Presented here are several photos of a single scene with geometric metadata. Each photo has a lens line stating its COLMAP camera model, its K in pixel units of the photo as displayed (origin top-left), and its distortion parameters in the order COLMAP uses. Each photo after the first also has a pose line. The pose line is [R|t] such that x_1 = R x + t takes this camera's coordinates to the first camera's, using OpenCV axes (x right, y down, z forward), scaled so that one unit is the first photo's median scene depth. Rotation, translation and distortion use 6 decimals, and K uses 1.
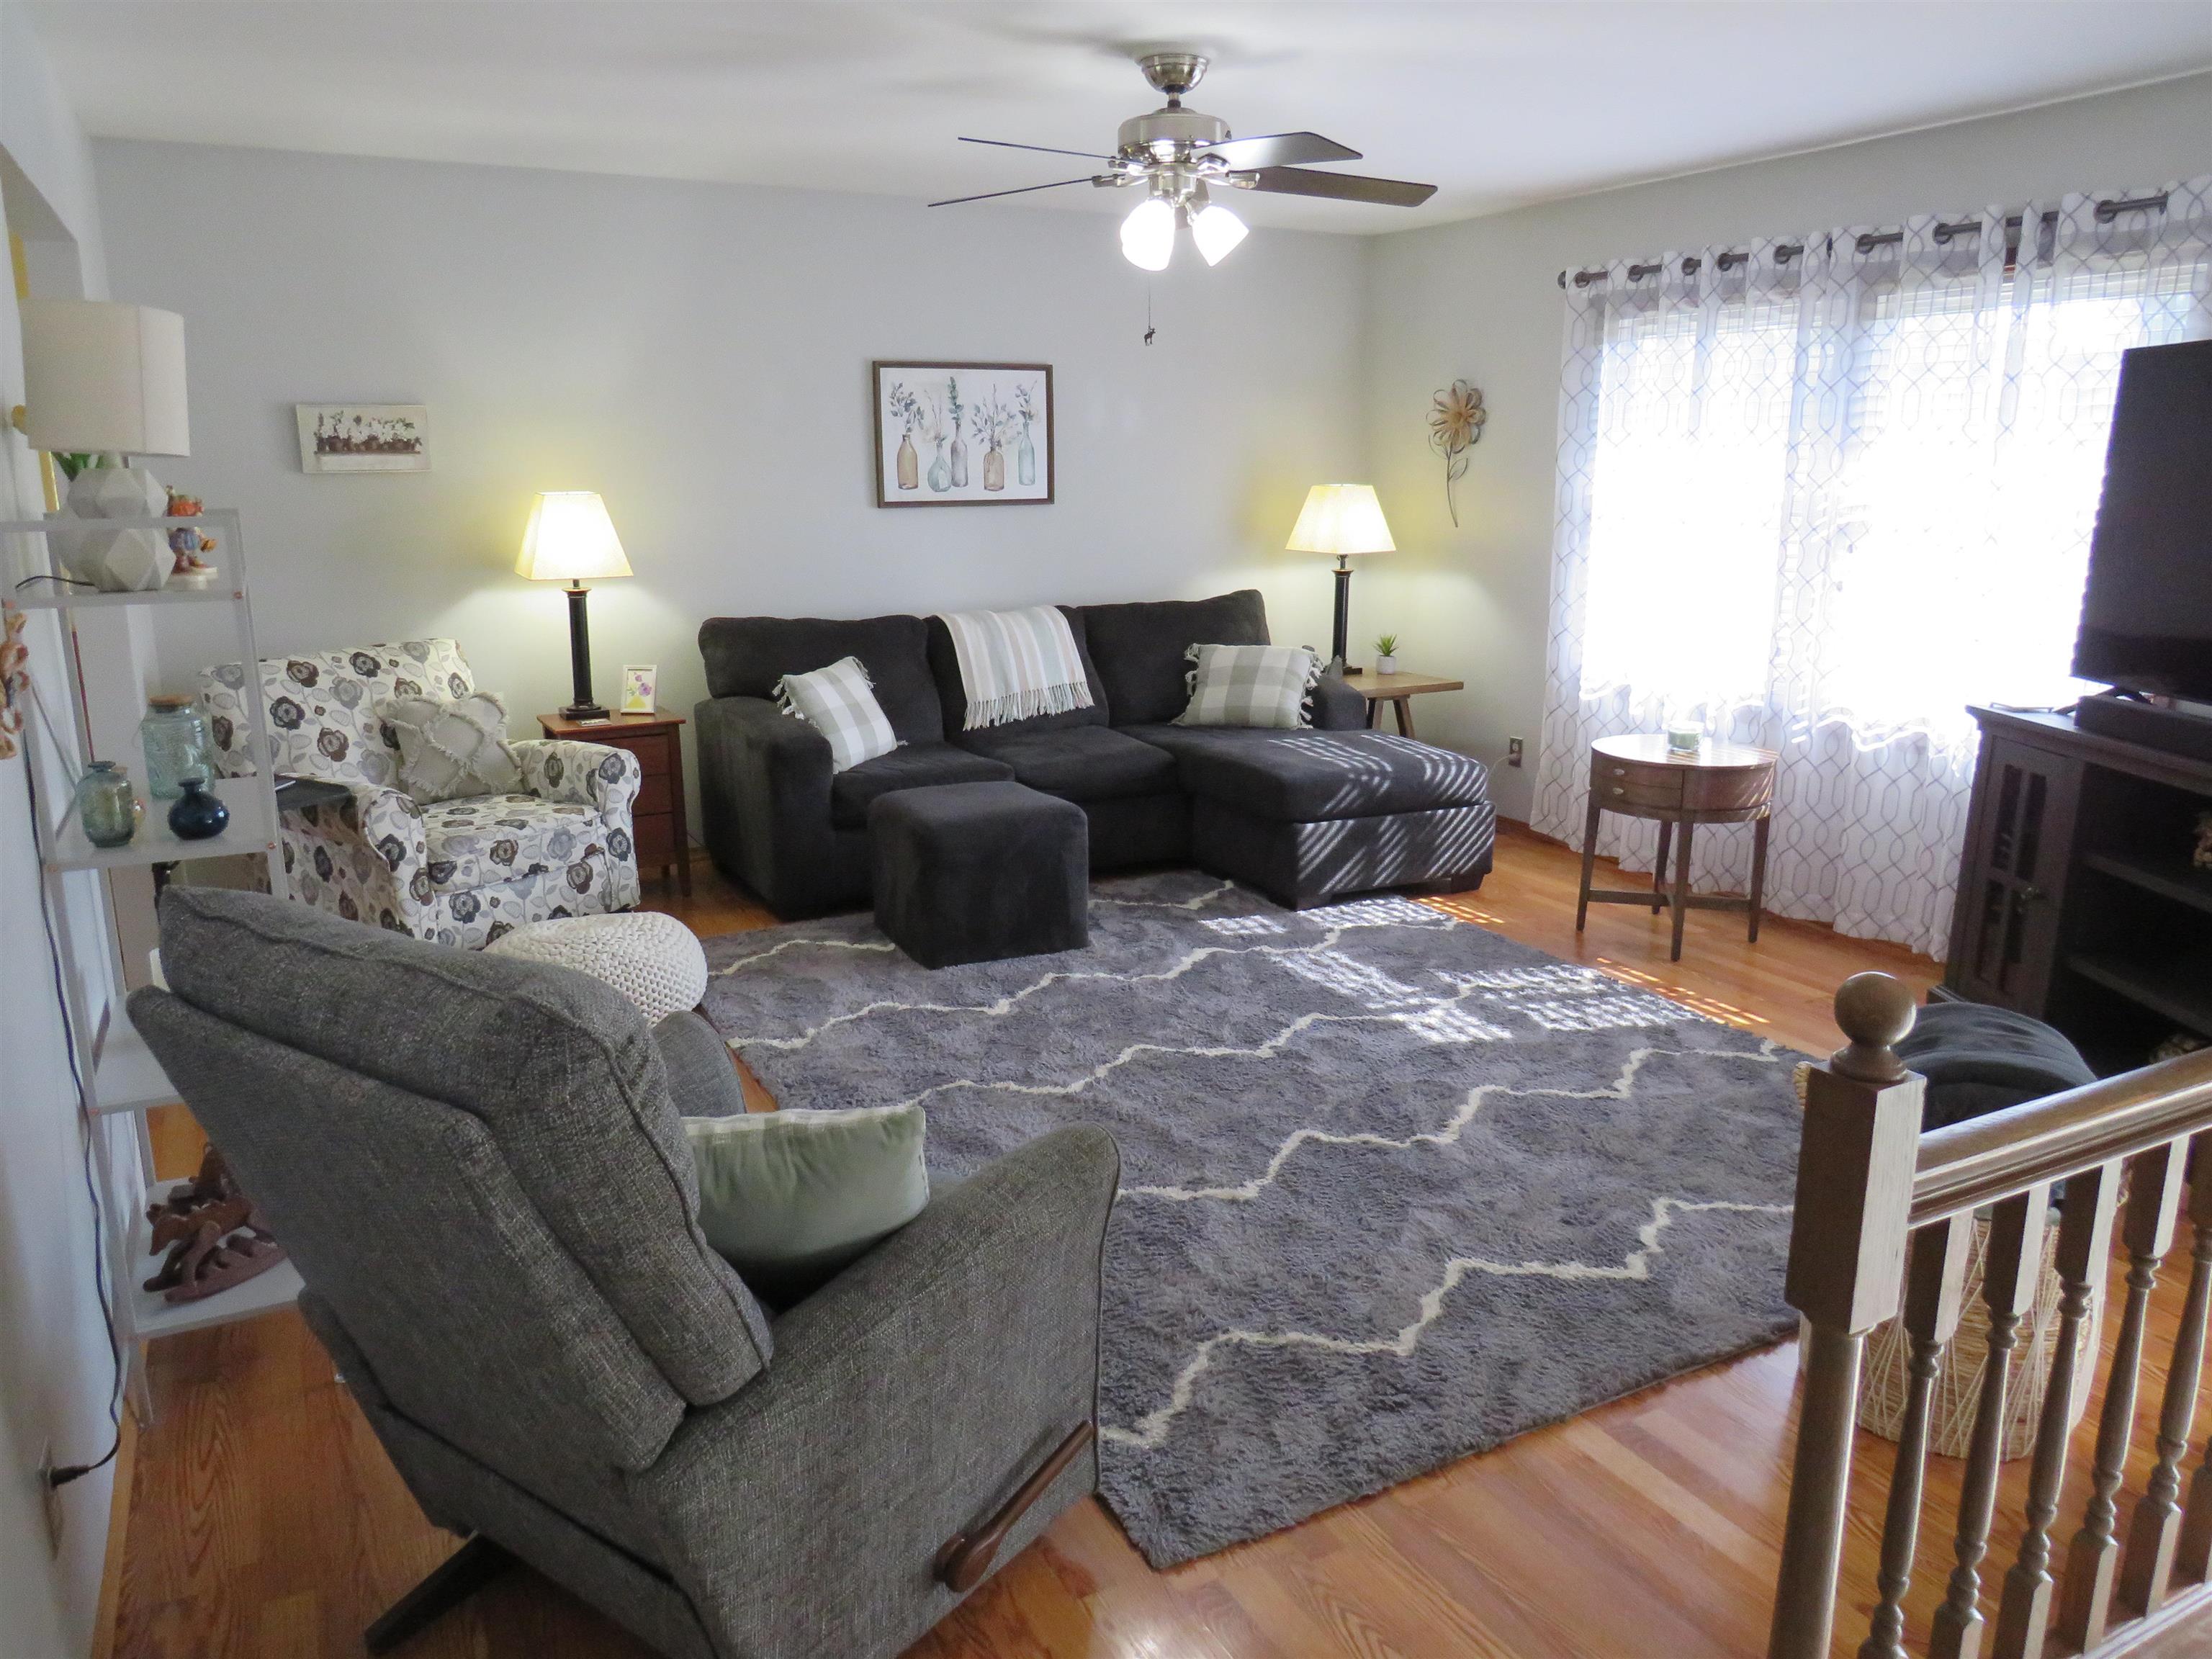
lens RADIAL K [[1561.1, 0, 1106.0], [0, 1561.1, 829.5], [0, 0, 1]] dist [0.007901, 0.006441]
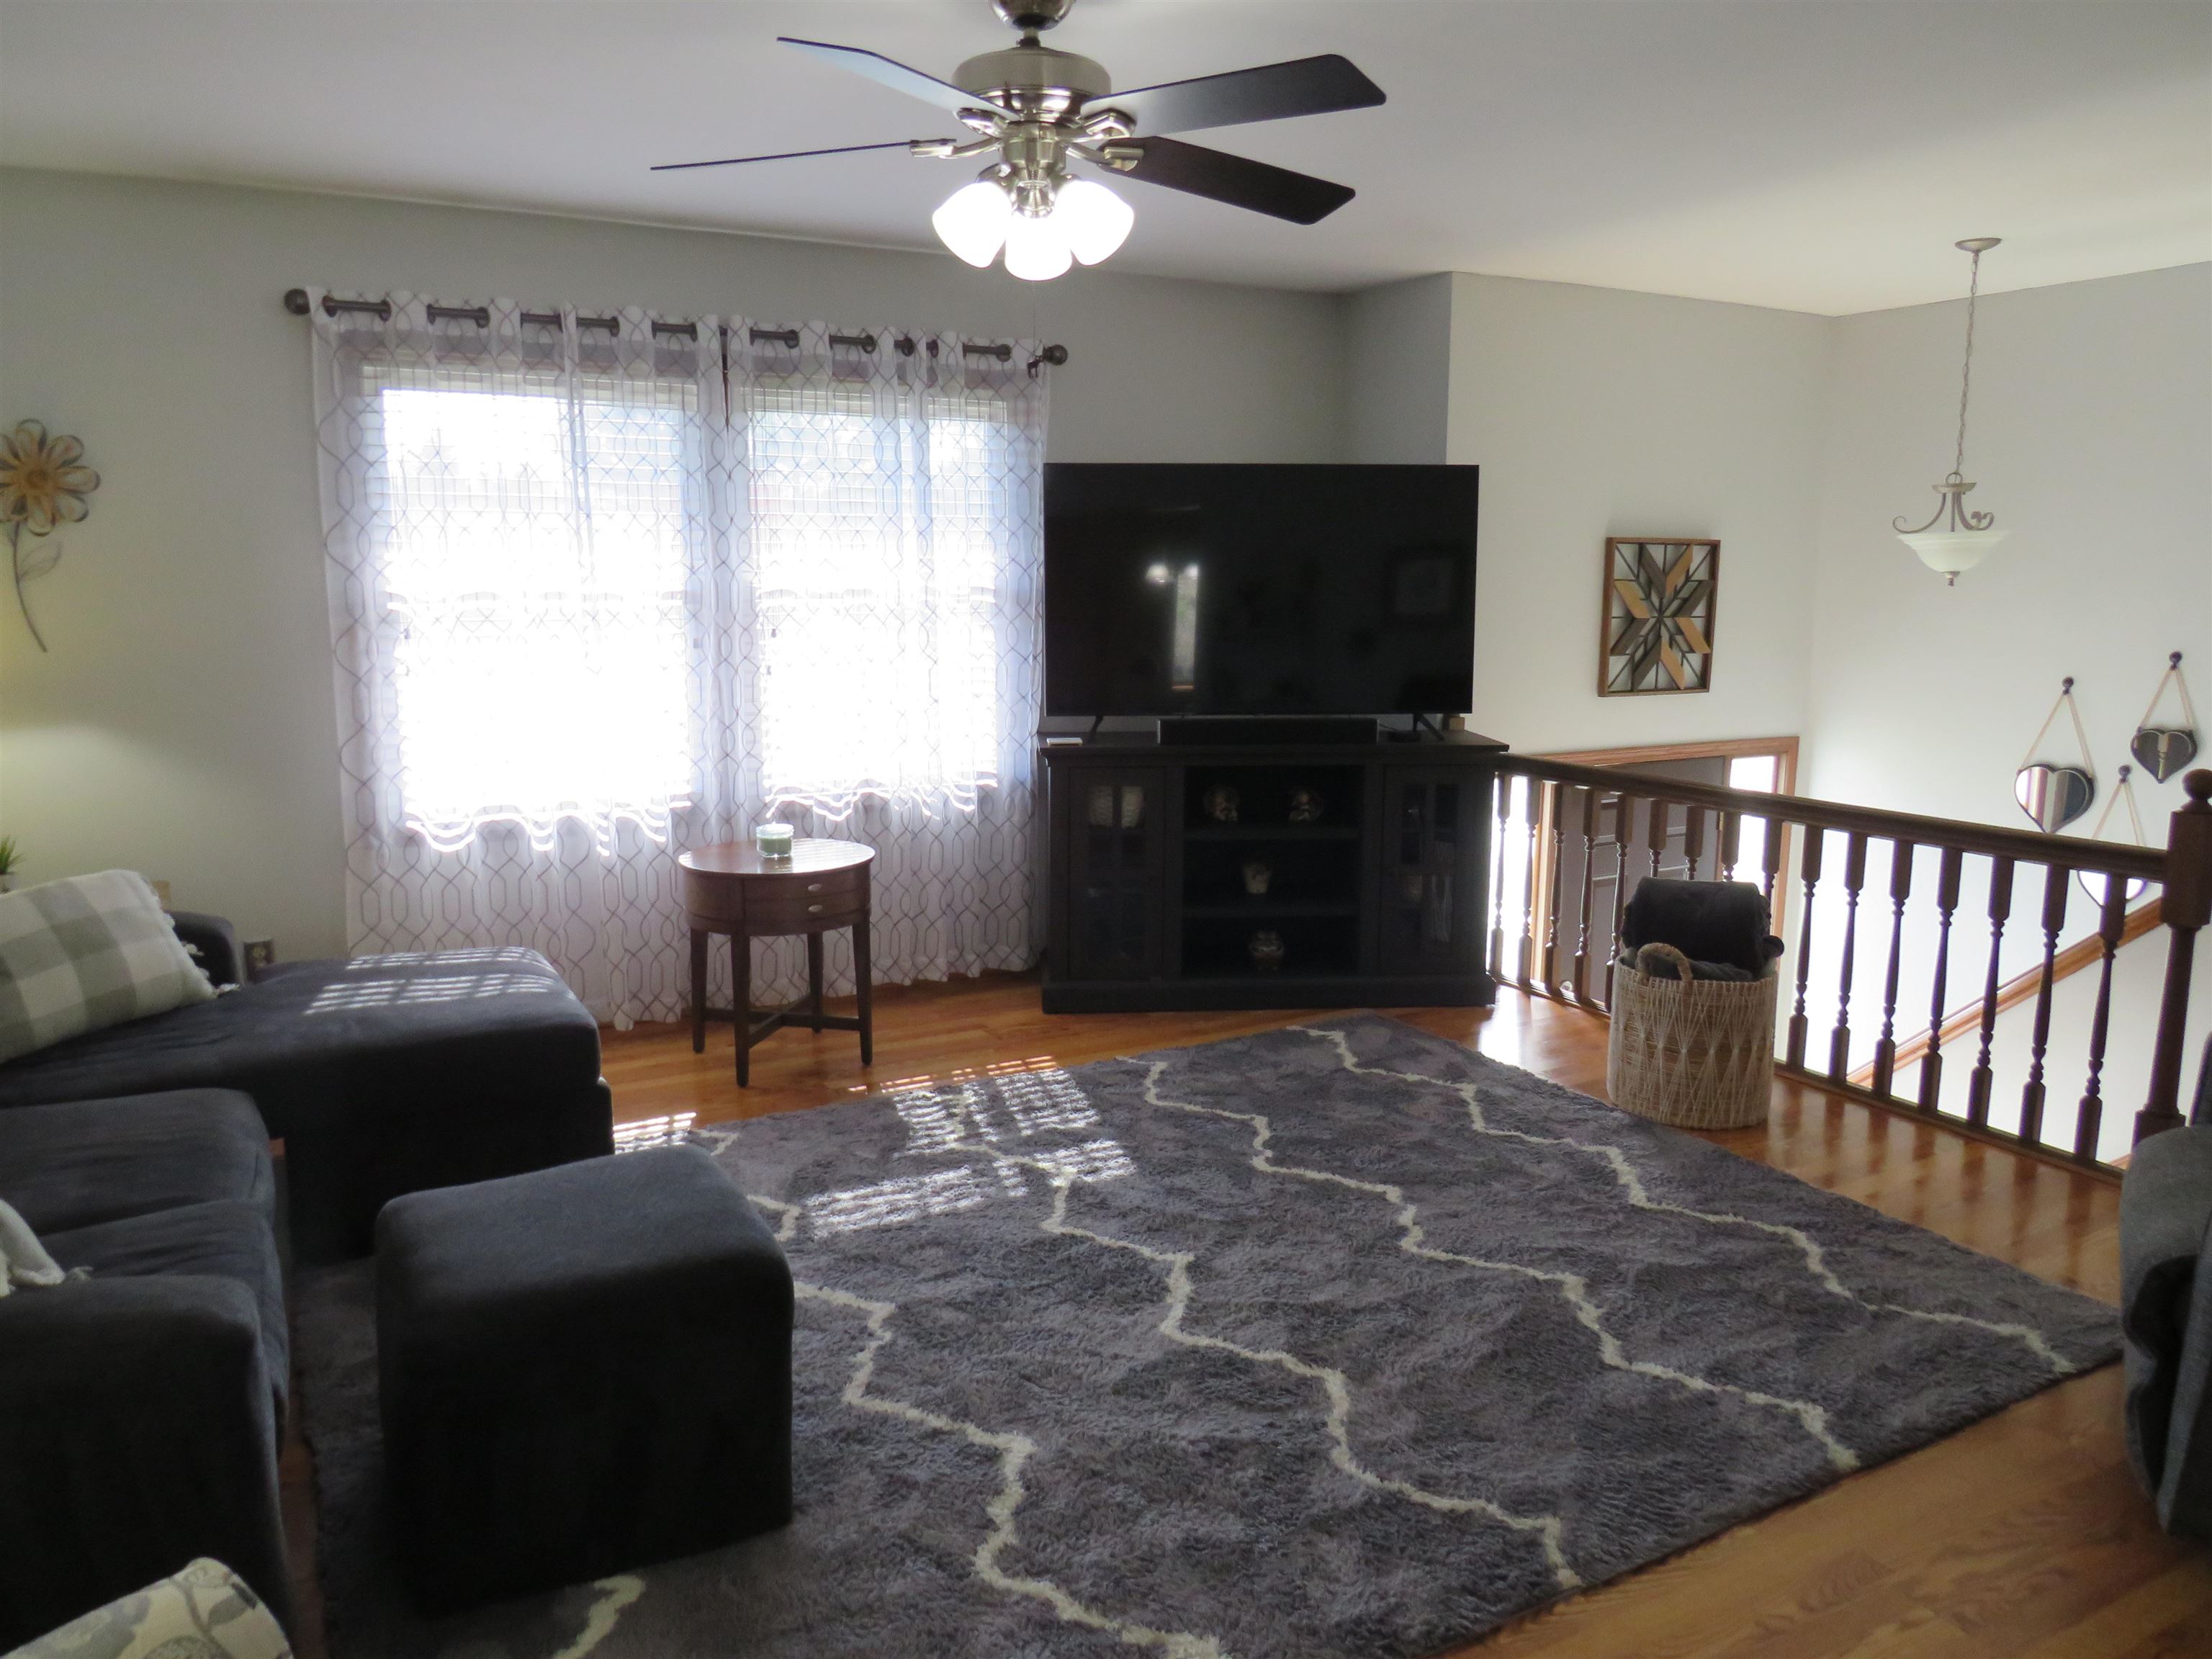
lens RADIAL K [[1552.9, 0, 1106.0], [0, 1552.9, 829.5], [0, 0, 1]] dist [-0.039216, 0.001725]
pose [[-0.012856, -0.171432, 0.985112, -0.594334], [0.228658, 0.958584, 0.169800, -0.196620], [-0.973422, 0.227437, 0.026876, 0.875017]]
